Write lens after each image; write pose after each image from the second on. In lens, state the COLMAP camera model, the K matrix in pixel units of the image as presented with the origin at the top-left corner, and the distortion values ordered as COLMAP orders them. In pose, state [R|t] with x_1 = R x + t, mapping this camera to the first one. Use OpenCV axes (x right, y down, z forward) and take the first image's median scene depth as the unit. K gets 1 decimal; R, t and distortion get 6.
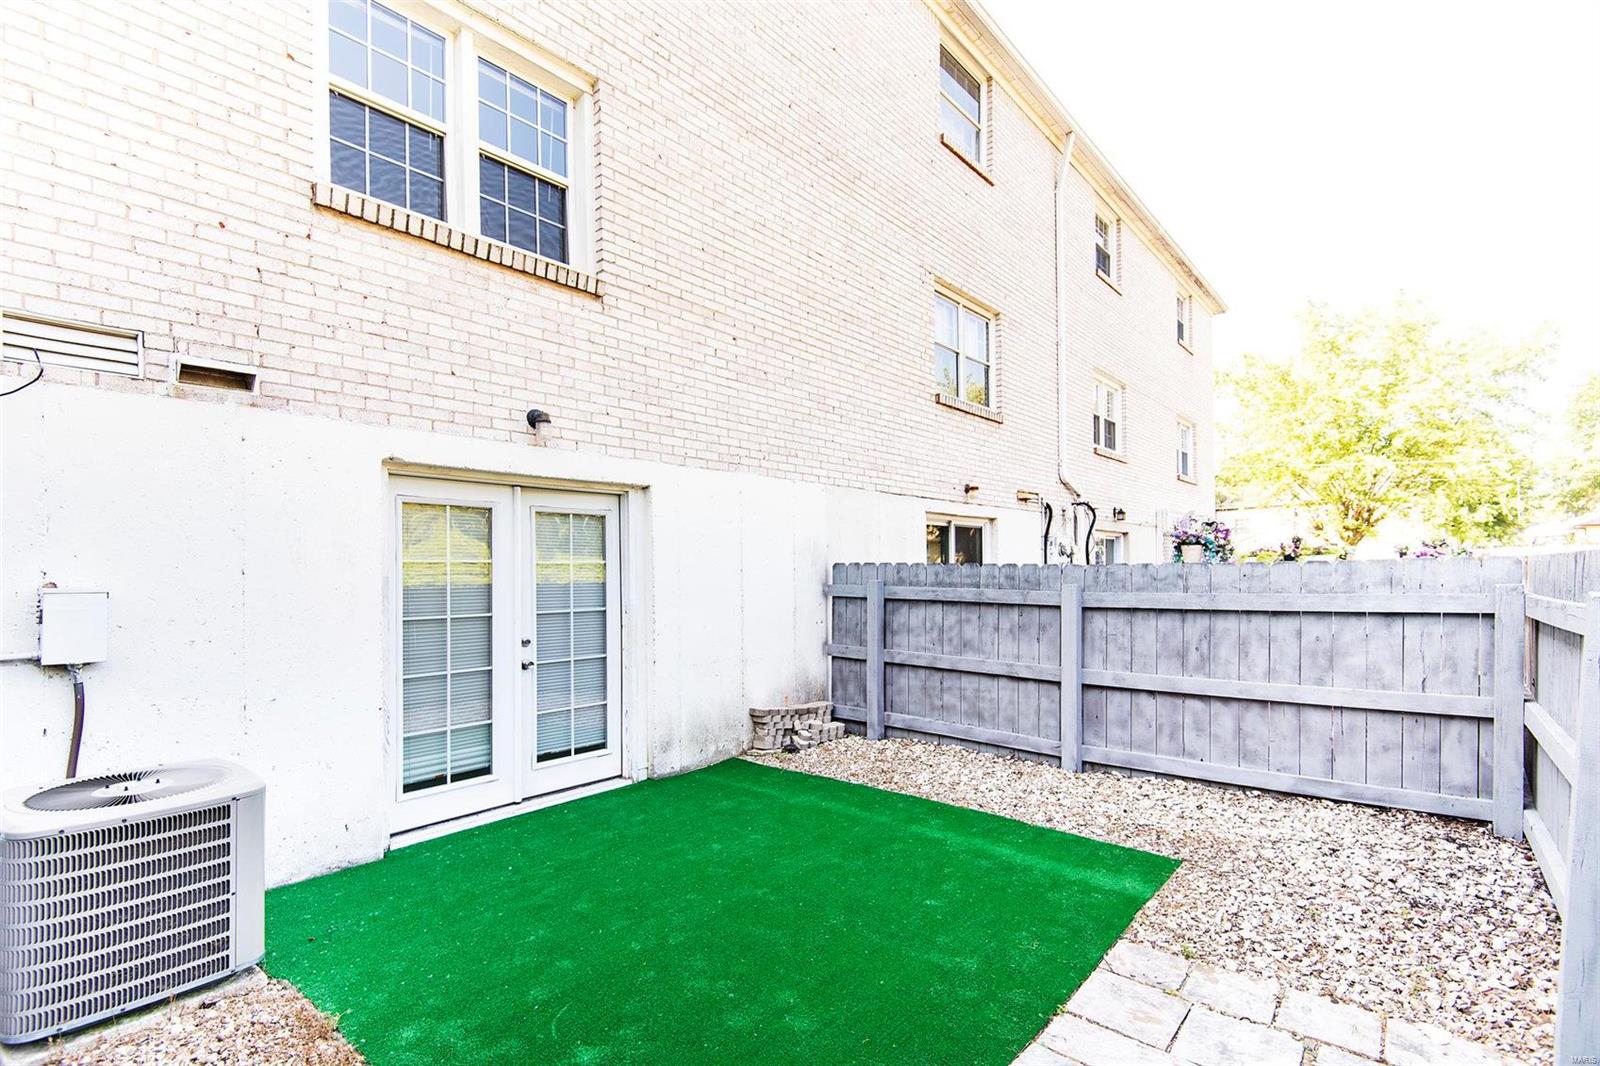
lens RADIAL K [[741.5, 0, 800.3], [0, 741.5, 582.4], [0, 0, 1]] dist [-0.000471, -0.000258]
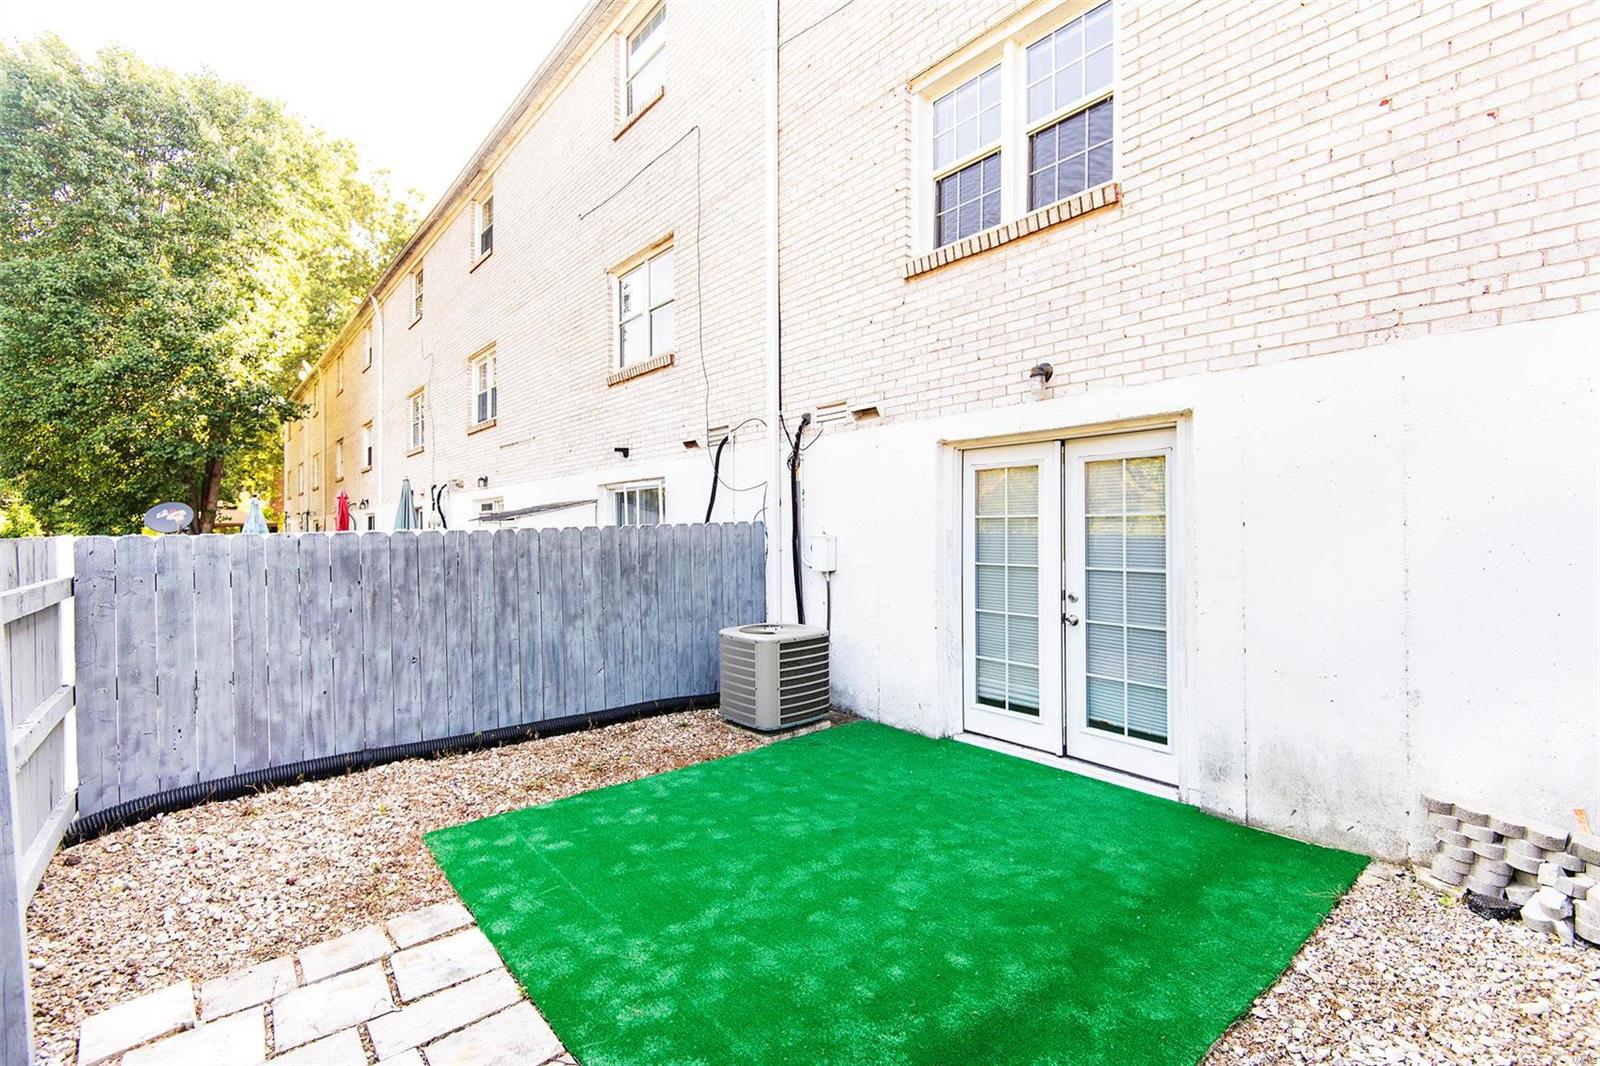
lens RADIAL K [[749.0, 0, 799.1], [0, 749.0, 523.8], [0, 0, 1]] dist [0.042406, -0.022686]
pose [[-0.190820, 0.007074, -0.981599, 0.685239], [-0.002088, 0.999969, 0.007612, -0.023538], [0.981623, 0.003502, -0.190800, 0.848288]]
